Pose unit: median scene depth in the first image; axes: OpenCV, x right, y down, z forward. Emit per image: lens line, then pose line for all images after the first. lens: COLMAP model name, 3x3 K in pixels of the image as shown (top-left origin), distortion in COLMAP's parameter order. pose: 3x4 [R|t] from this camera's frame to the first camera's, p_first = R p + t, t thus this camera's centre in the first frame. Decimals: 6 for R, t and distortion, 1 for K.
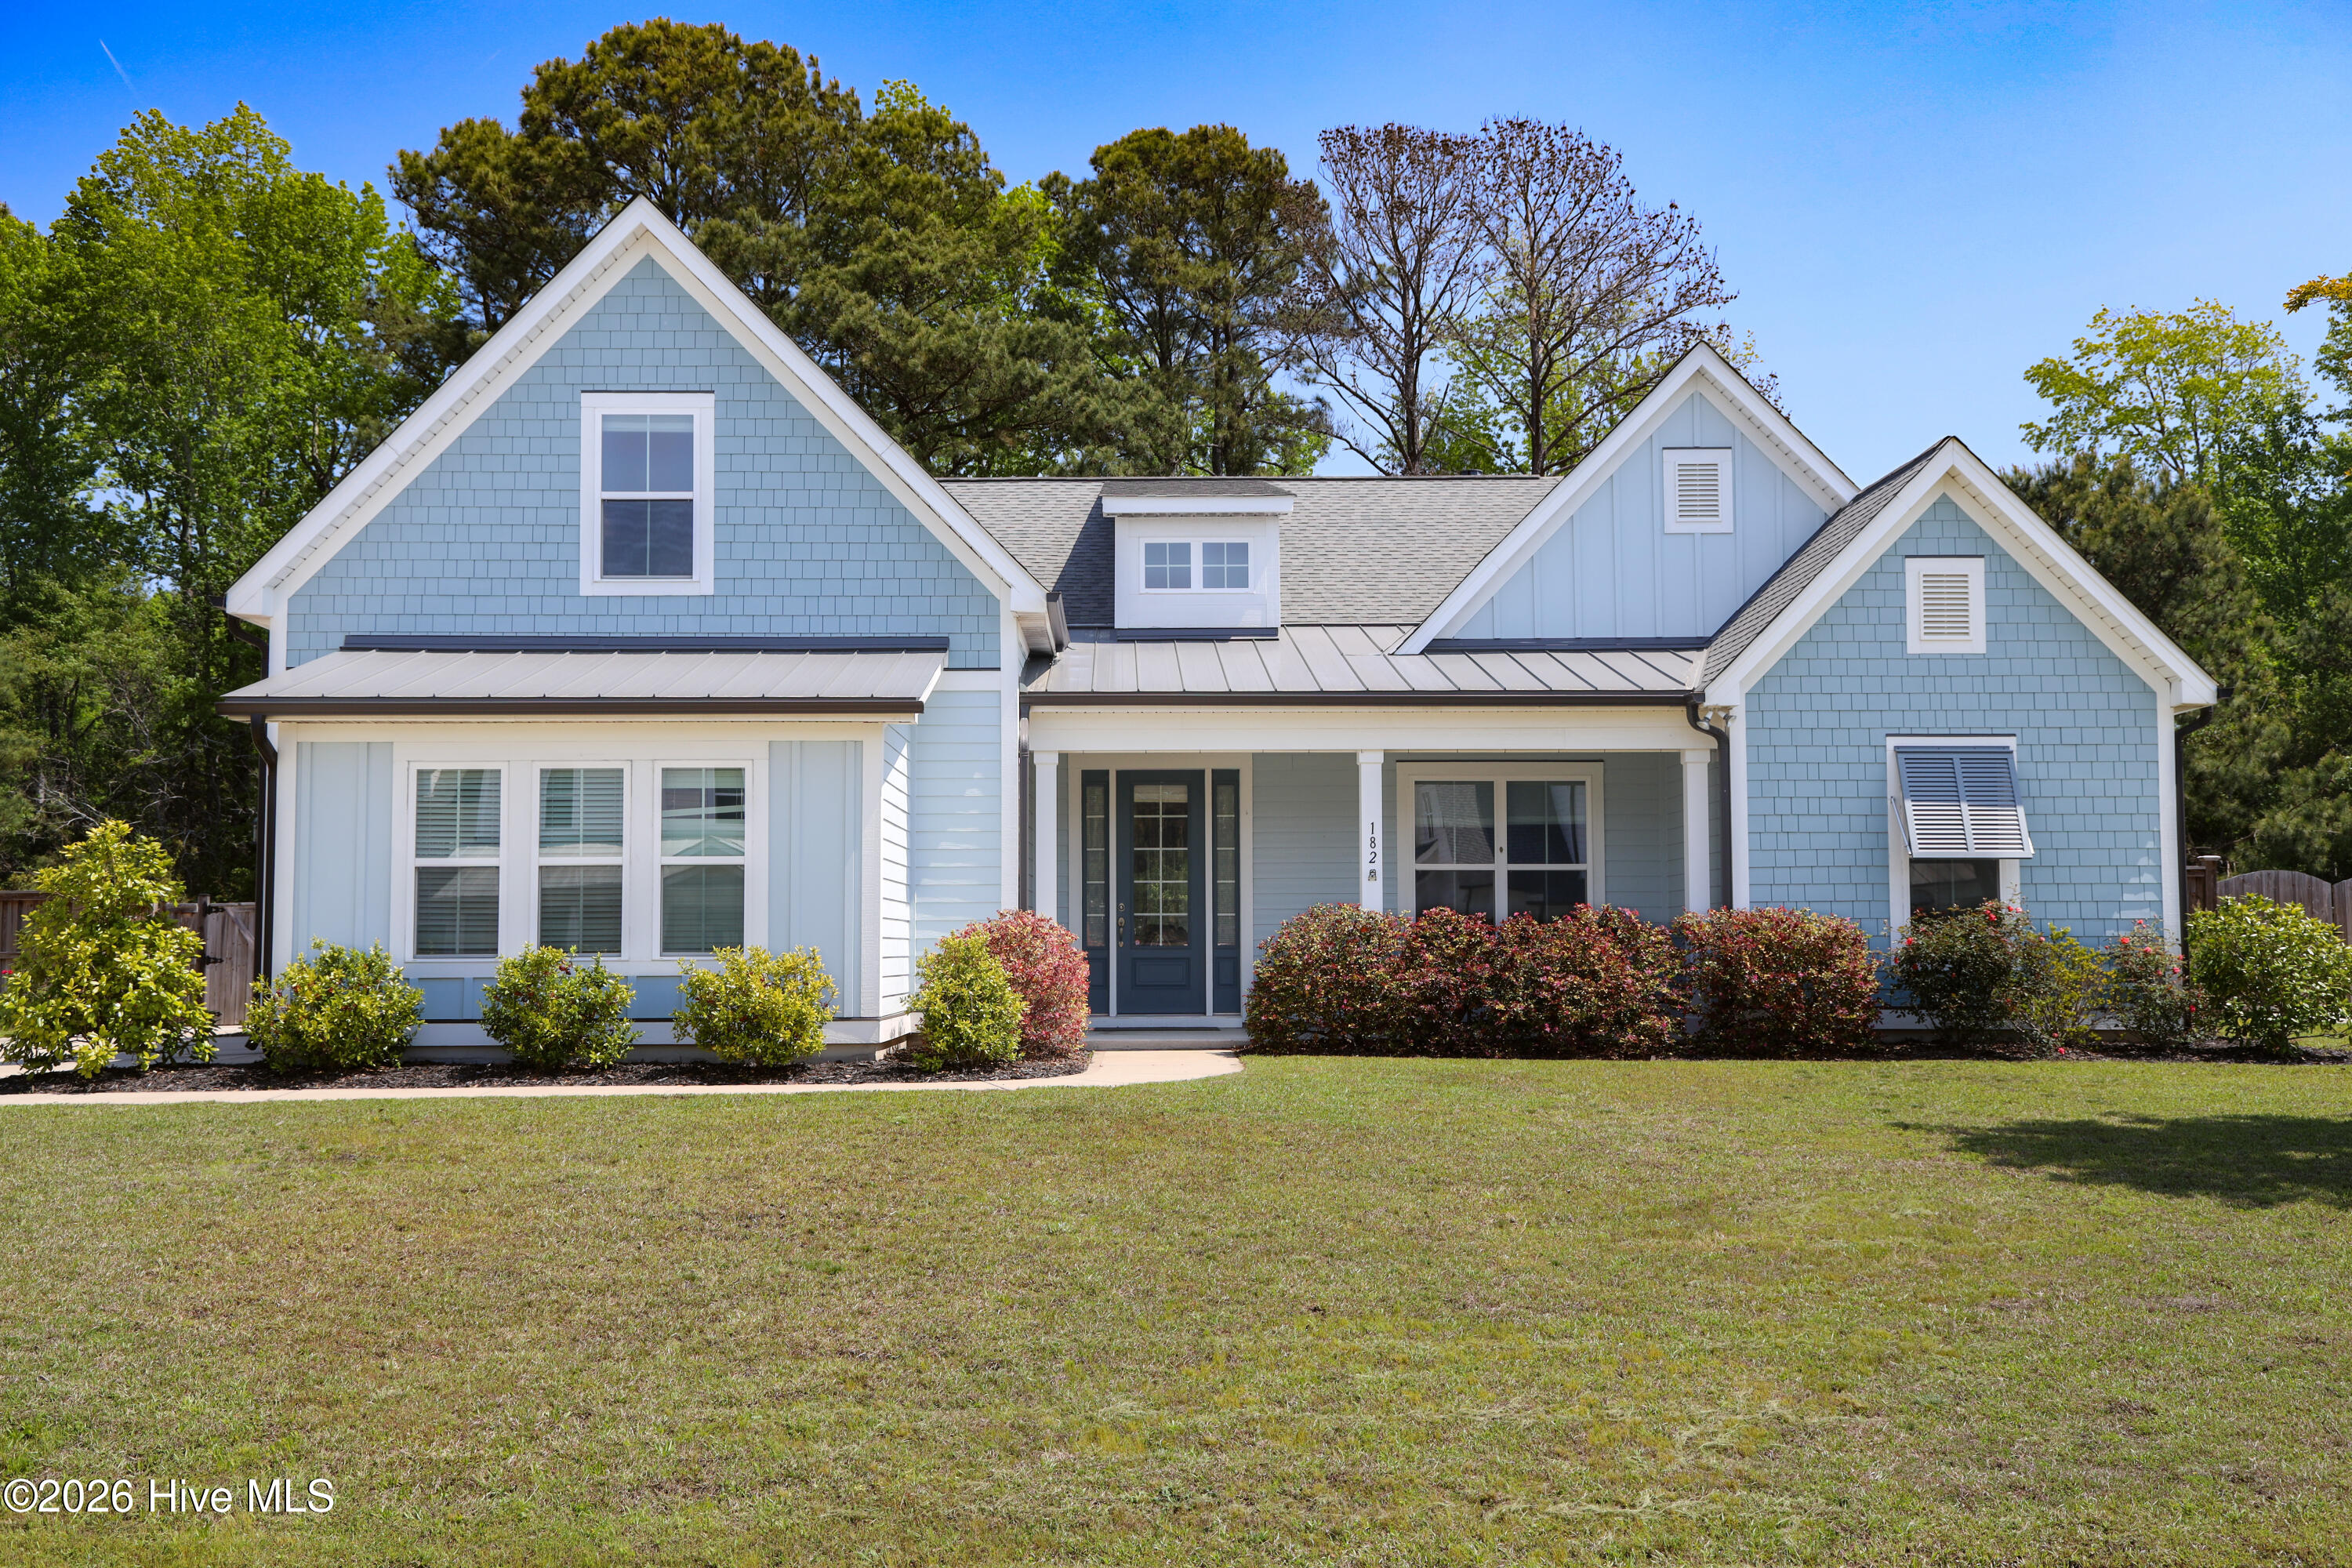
lens RADIAL K [[2455.3, 0, 1176.0], [0, 2455.3, 784.0], [0, 0, 1]] dist [0.040622, 0.028925]
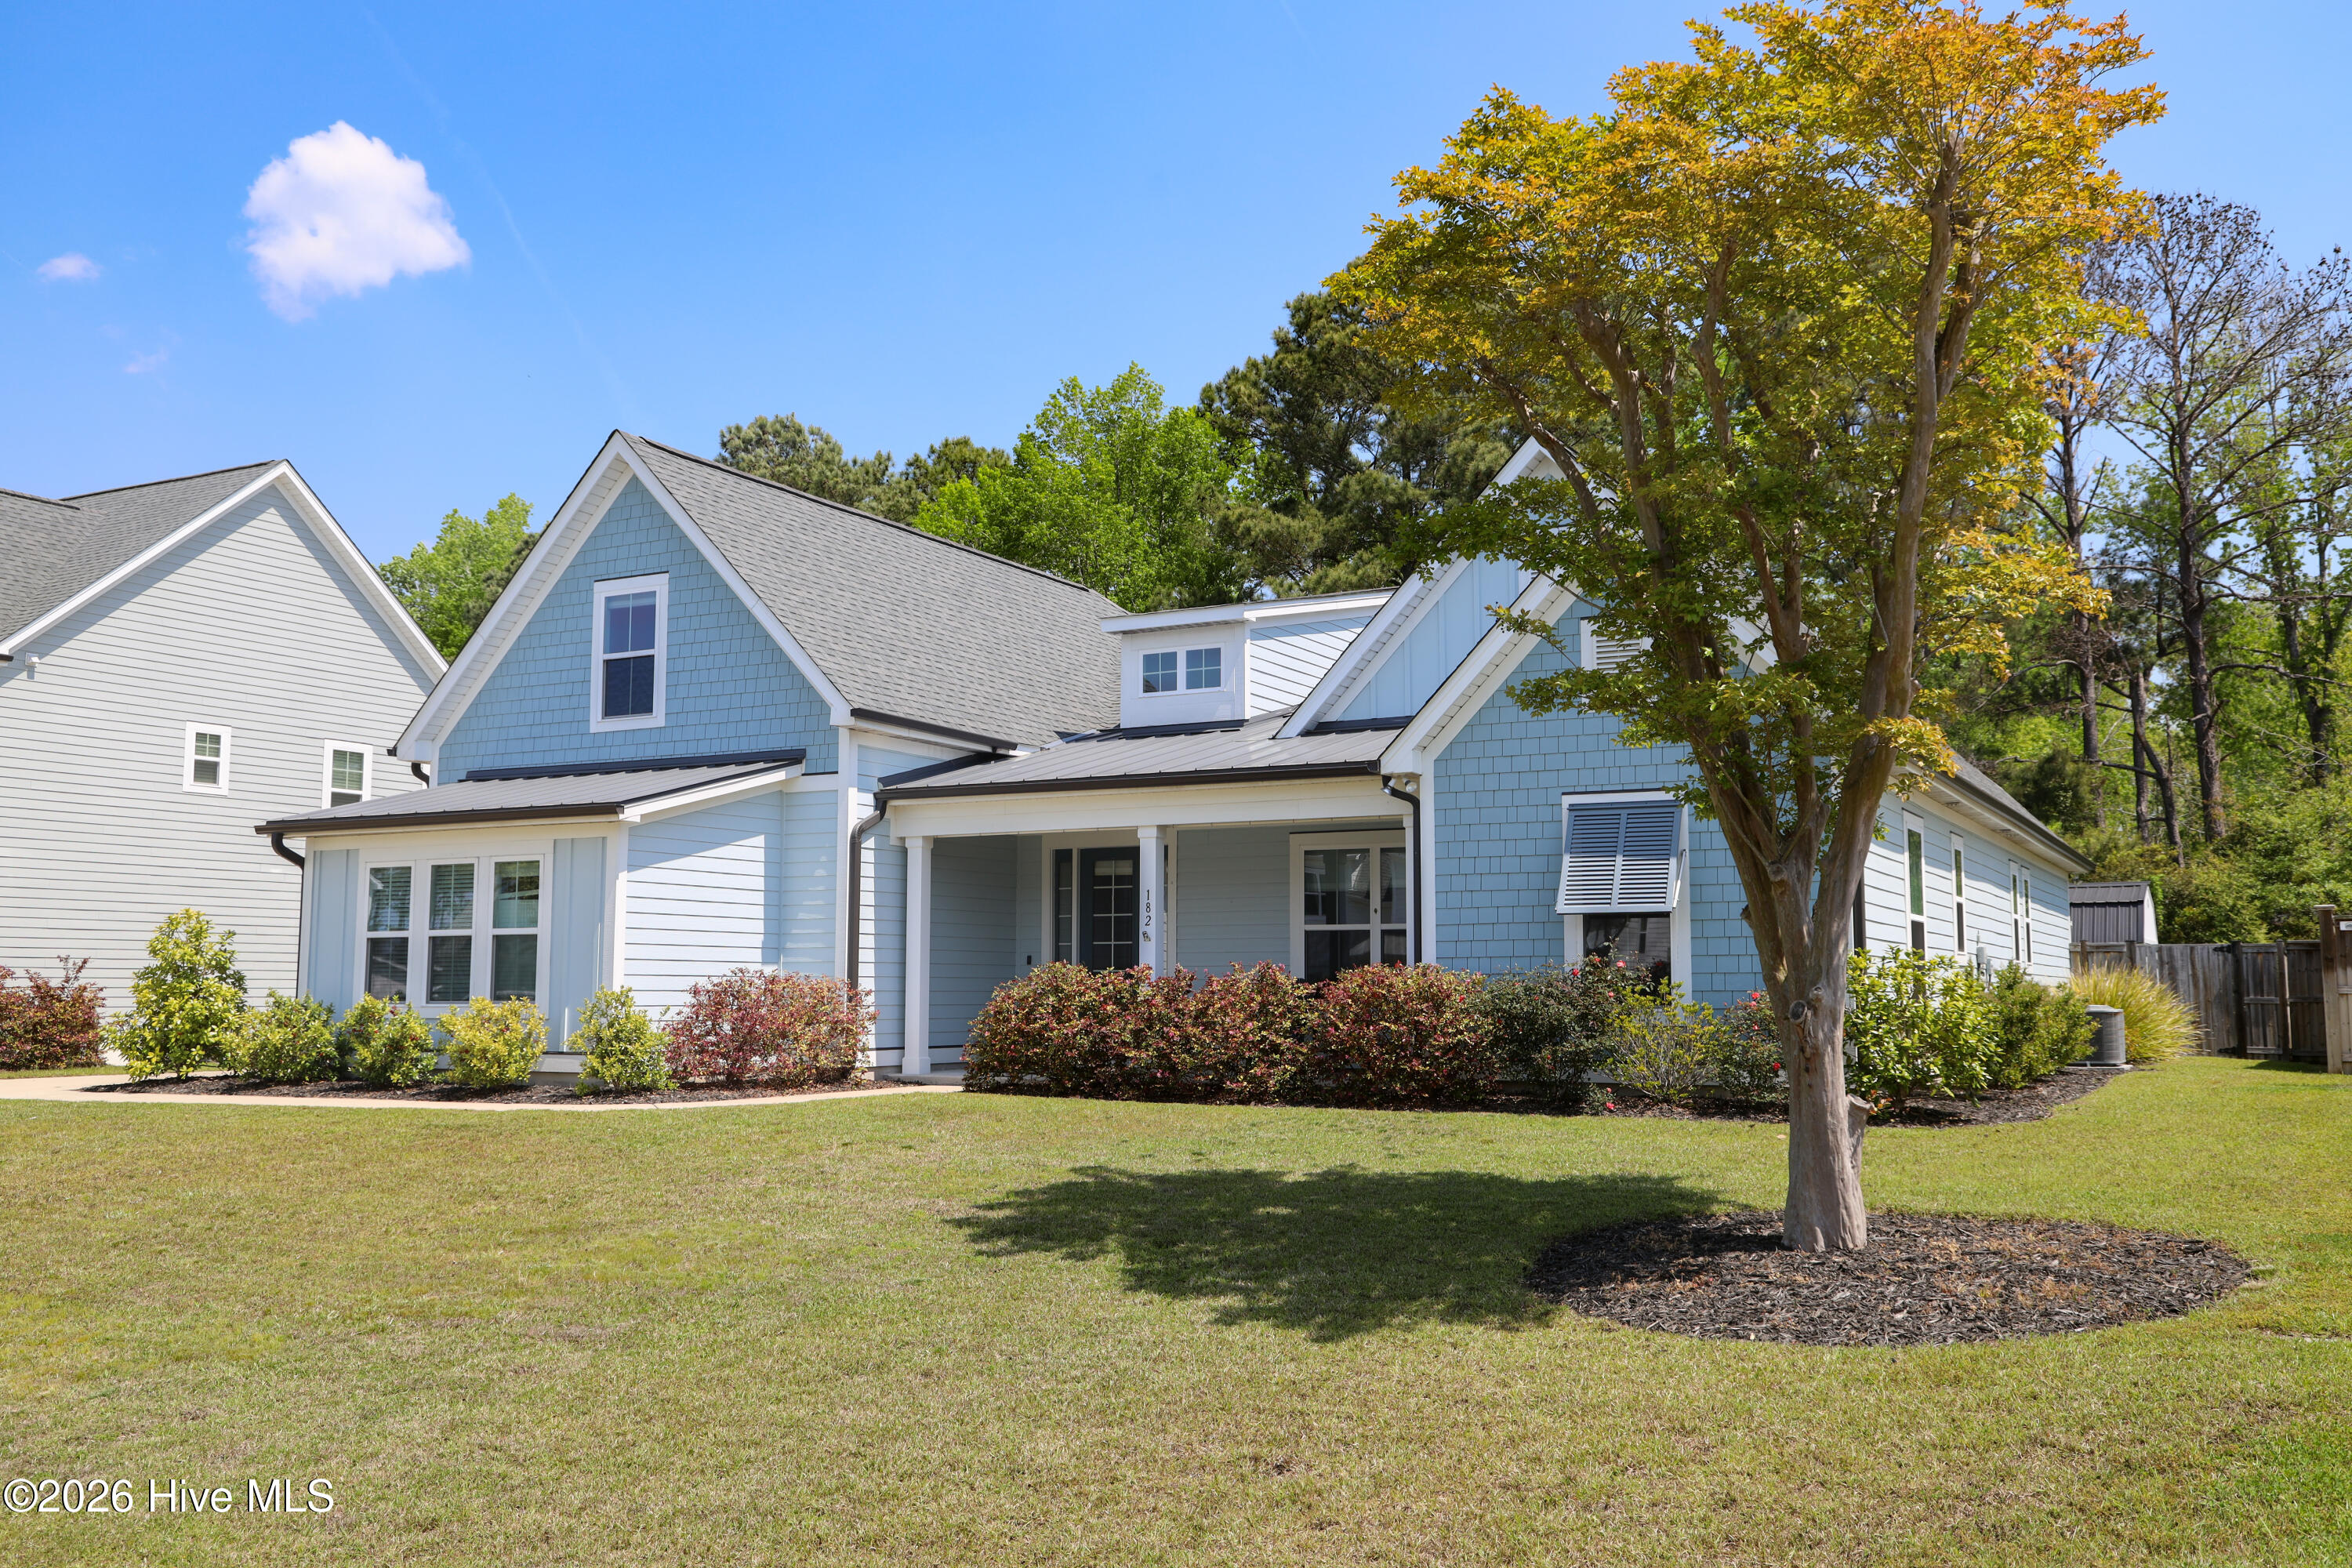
lens RADIAL K [[2046.7, 0, 1176.0], [0, 2046.7, 784.0], [0, 0, 1]] dist [0.008748, 0.001649]
pose [[0.869531, -0.046175, -0.491715, 0.578269], [0.027710, 0.998613, -0.044774, 0.009891], [0.493101, 0.025307, 0.869604, 0.187214]]
